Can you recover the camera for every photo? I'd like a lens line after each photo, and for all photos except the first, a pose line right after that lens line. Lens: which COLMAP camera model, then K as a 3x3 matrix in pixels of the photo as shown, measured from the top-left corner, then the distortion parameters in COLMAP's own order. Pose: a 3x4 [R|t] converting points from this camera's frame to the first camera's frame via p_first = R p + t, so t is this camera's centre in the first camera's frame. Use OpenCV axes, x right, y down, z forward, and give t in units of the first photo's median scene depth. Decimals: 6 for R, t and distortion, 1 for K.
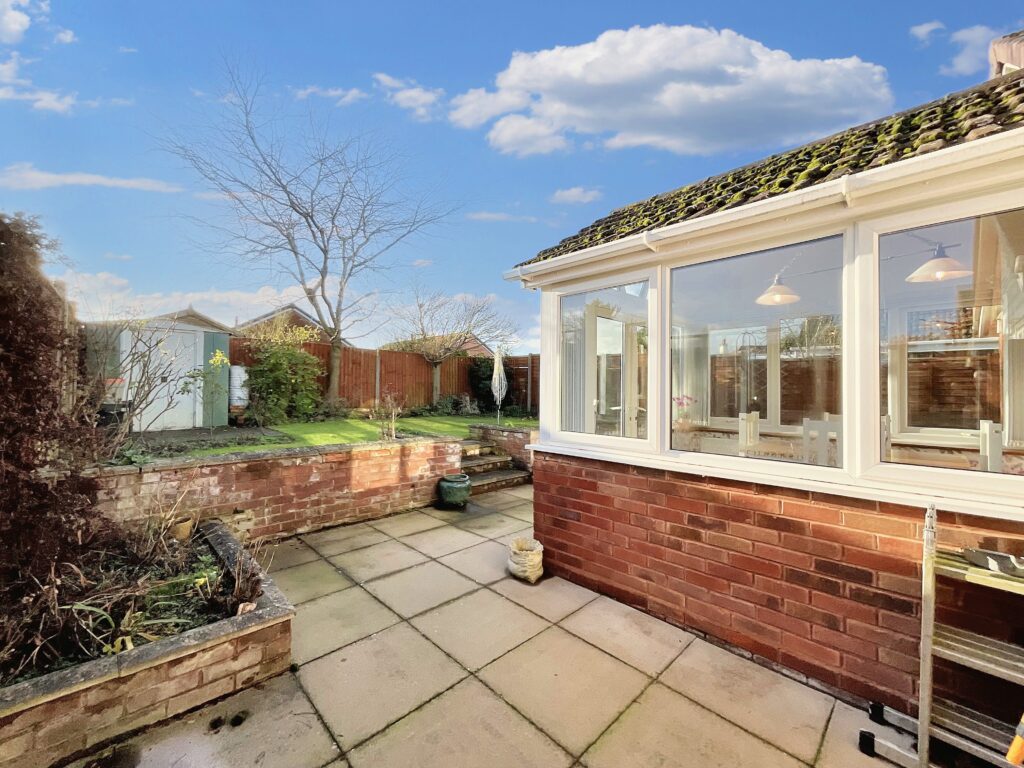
lens RADIAL K [[417.1, 0, 512.0], [0, 417.1, 384.0], [0, 0, 1]] dist [0.000087, 0.008951]
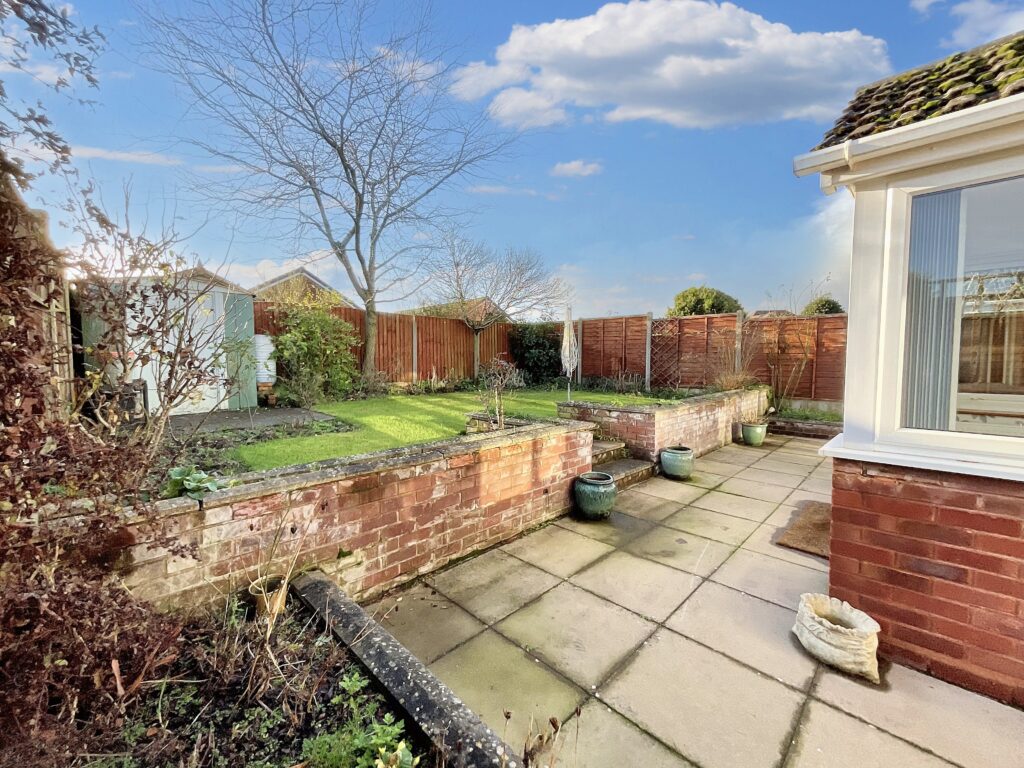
lens RADIAL K [[411.6, 0, 512.0], [0, 411.6, 384.0], [0, 0, 1]] dist [0.000545, 0.000323]
pose [[0.999779, -0.013254, 0.016334, -0.340067], [0.012010, 0.997183, 0.074036, 0.000013], [-0.017269, -0.073824, 0.997122, 0.321890]]
